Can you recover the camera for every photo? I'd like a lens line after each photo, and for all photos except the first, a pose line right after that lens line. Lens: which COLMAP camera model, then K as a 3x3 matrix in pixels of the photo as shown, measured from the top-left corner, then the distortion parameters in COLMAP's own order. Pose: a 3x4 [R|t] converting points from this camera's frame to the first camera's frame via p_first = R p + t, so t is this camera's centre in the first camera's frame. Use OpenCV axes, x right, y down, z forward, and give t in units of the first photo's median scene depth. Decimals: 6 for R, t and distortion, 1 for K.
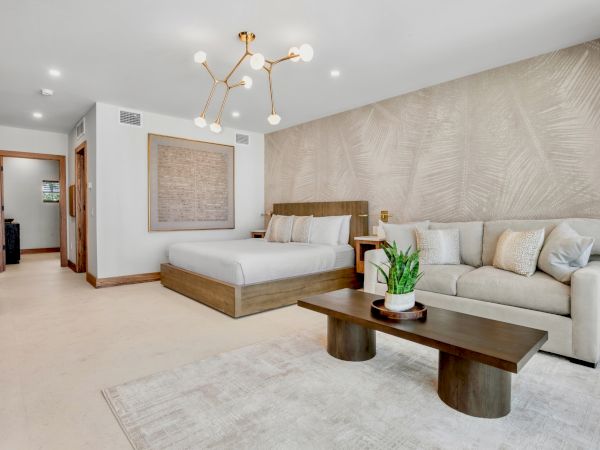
lens RADIAL K [[335.6, 0, 299.5], [0, 335.6, 222.9], [0, 0, 1]] dist [-0.024986, 0.001676]
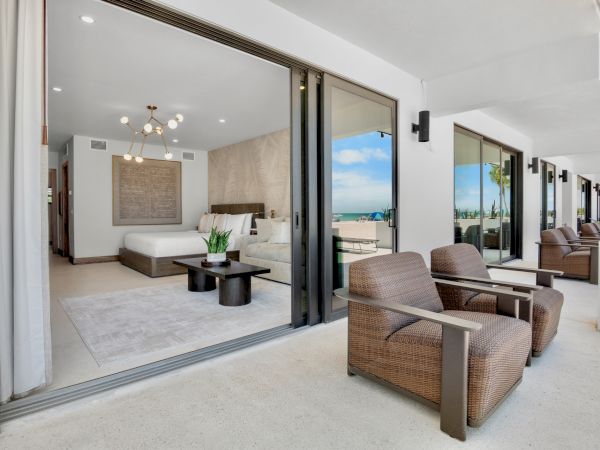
lens RADIAL K [[335.6, 0, 297.4], [0, 335.6, 219.3], [0, 0, 1]] dist [-0.024986, 0.001676]
pose [[0.999914, -0.004061, -0.012474, 0.332056], [0.003934, 0.999941, -0.010166, 0.016701], [0.012515, 0.010116, 0.999871, -0.373916]]
